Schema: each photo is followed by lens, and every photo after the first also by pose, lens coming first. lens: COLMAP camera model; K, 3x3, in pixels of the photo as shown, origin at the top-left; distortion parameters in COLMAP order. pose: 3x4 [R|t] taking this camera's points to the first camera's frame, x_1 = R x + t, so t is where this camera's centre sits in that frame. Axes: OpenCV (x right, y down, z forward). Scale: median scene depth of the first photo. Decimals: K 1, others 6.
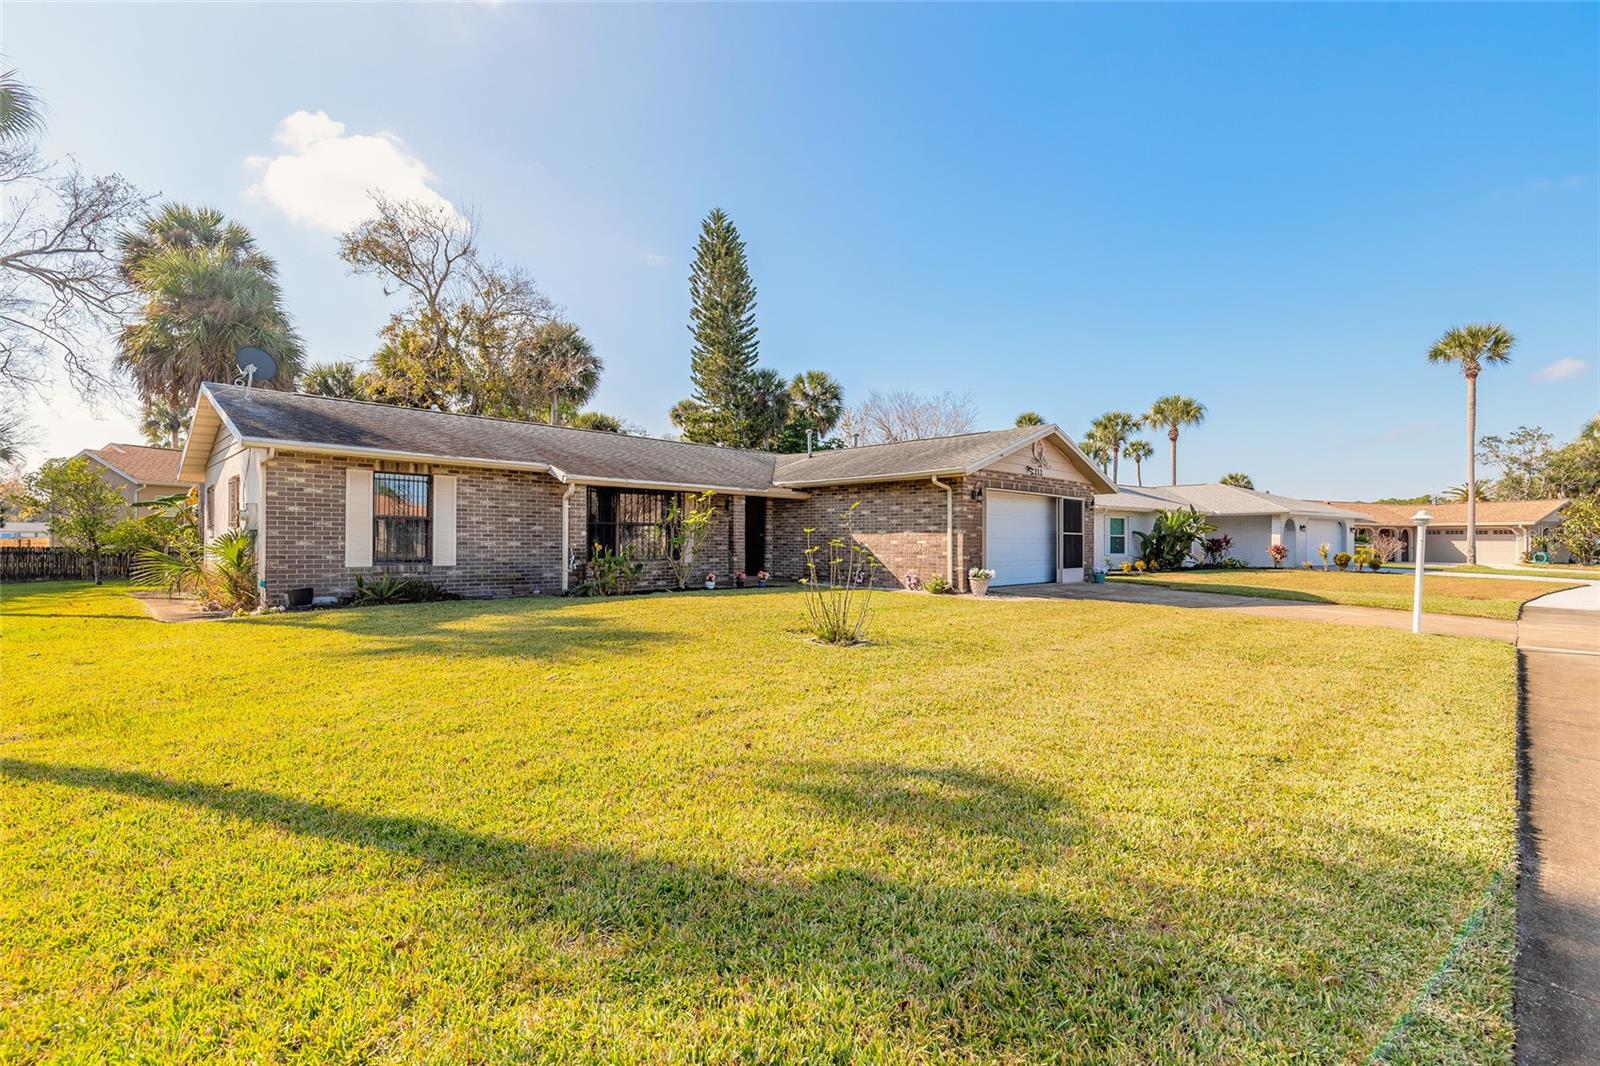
lens RADIAL K [[722.6, 0, 799.7], [0, 722.6, 533.7], [0, 0, 1]] dist [0.009141, 0.000044]
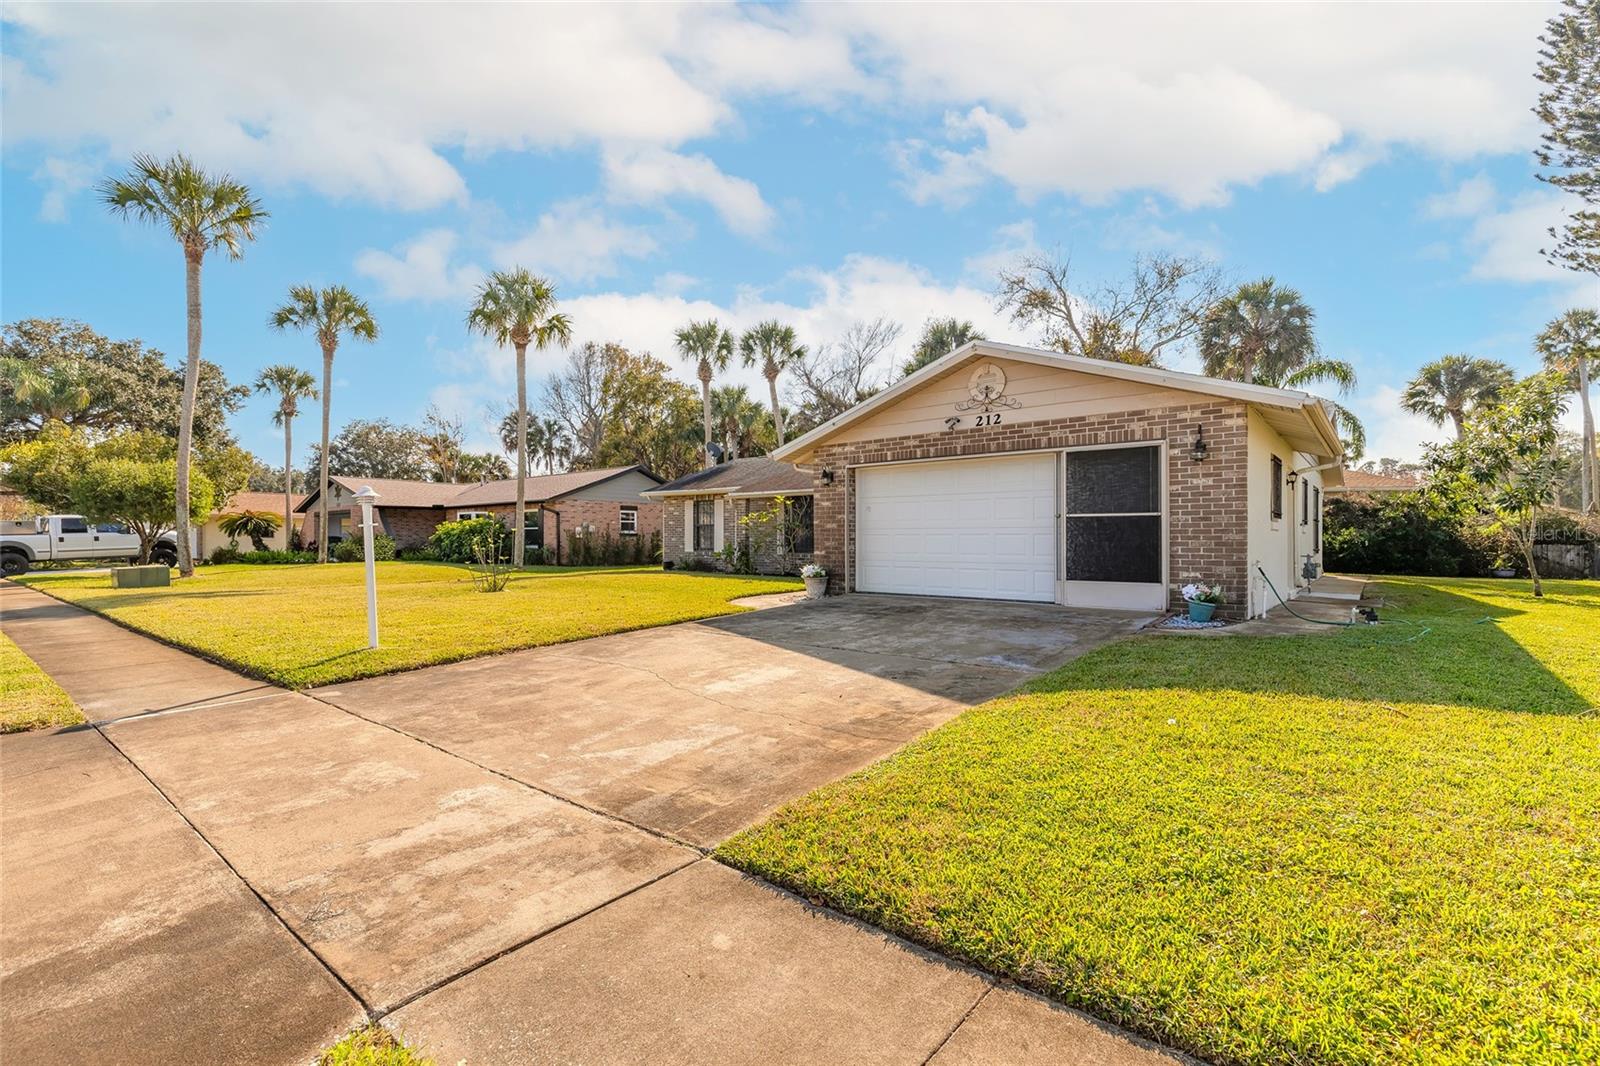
lens RADIAL K [[722.6, 0, 799.6], [0, 722.6, 536.2], [0, 0, 1]] dist [0.009141, 0.000044]
pose [[0.063762, -0.012556, -0.997886, 1.231083], [-0.001172, 0.999919, -0.012656, 0.026741], [0.997964, 0.001976, 0.063743, 1.081413]]
